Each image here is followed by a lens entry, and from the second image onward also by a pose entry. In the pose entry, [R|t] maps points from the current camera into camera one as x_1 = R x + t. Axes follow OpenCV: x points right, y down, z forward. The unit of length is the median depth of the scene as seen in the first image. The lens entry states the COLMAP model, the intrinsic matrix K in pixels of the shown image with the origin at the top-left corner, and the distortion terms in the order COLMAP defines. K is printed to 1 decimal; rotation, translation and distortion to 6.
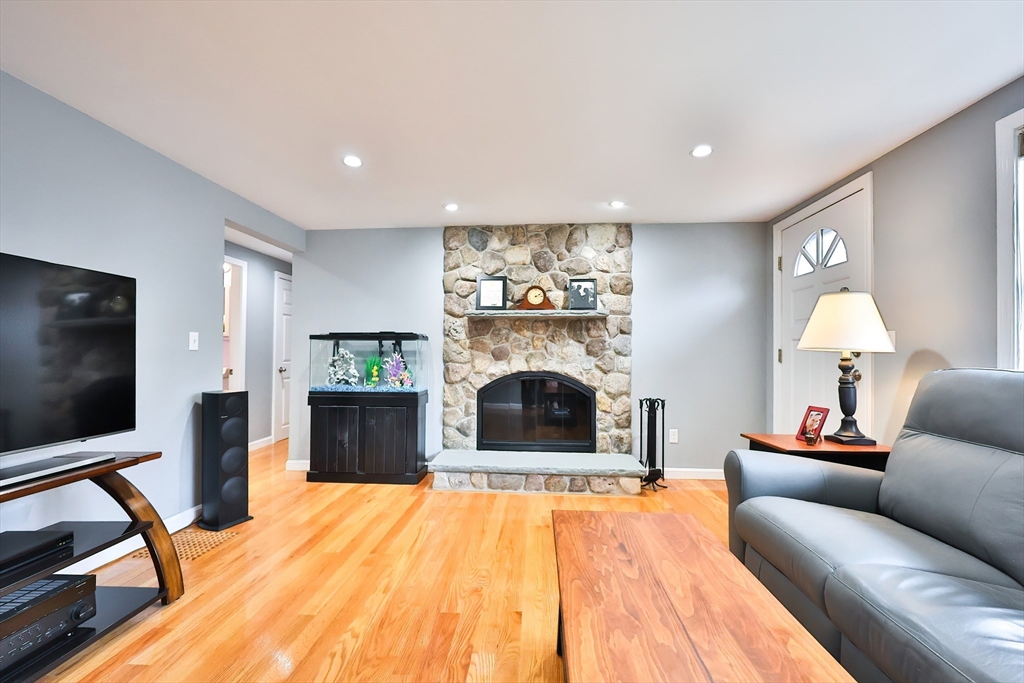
lens RADIAL K [[447.0, 0, 510.5], [0, 447.0, 335.9], [0, 0, 1]] dist [-0.001938, 0.000122]
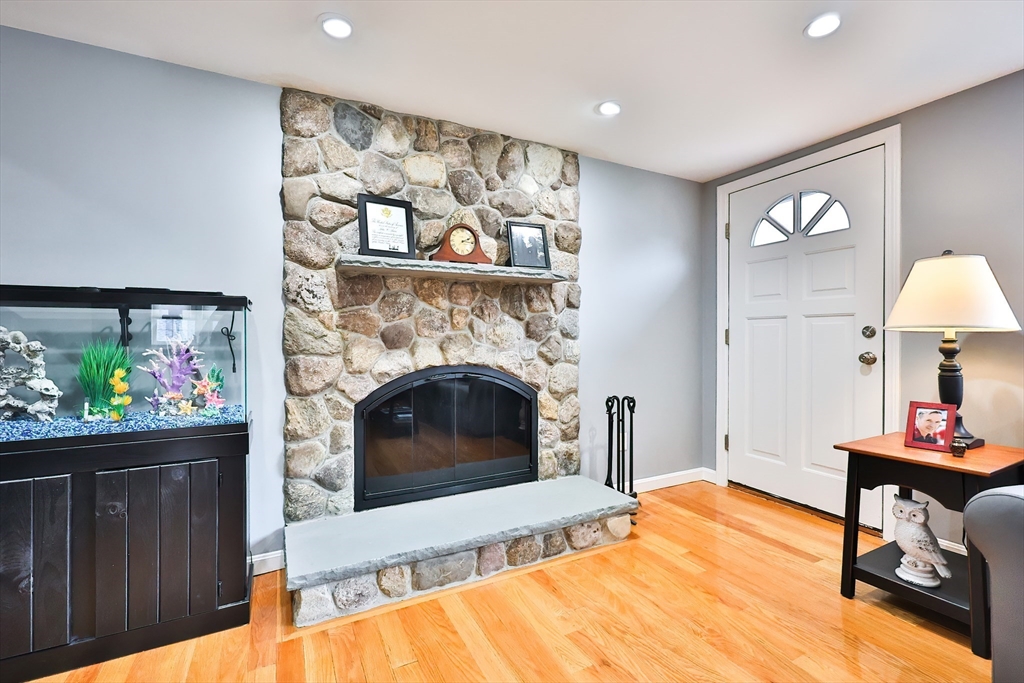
lens RADIAL K [[447.0, 0, 510.5], [0, 447.0, 335.9], [0, 0, 1]] dist [-0.001938, 0.000122]
pose [[0.853496, -0.005662, 0.521068, -0.198871], [-0.014203, 0.999317, 0.034122, 0.017001], [-0.520905, -0.036524, 0.852833, 0.438964]]
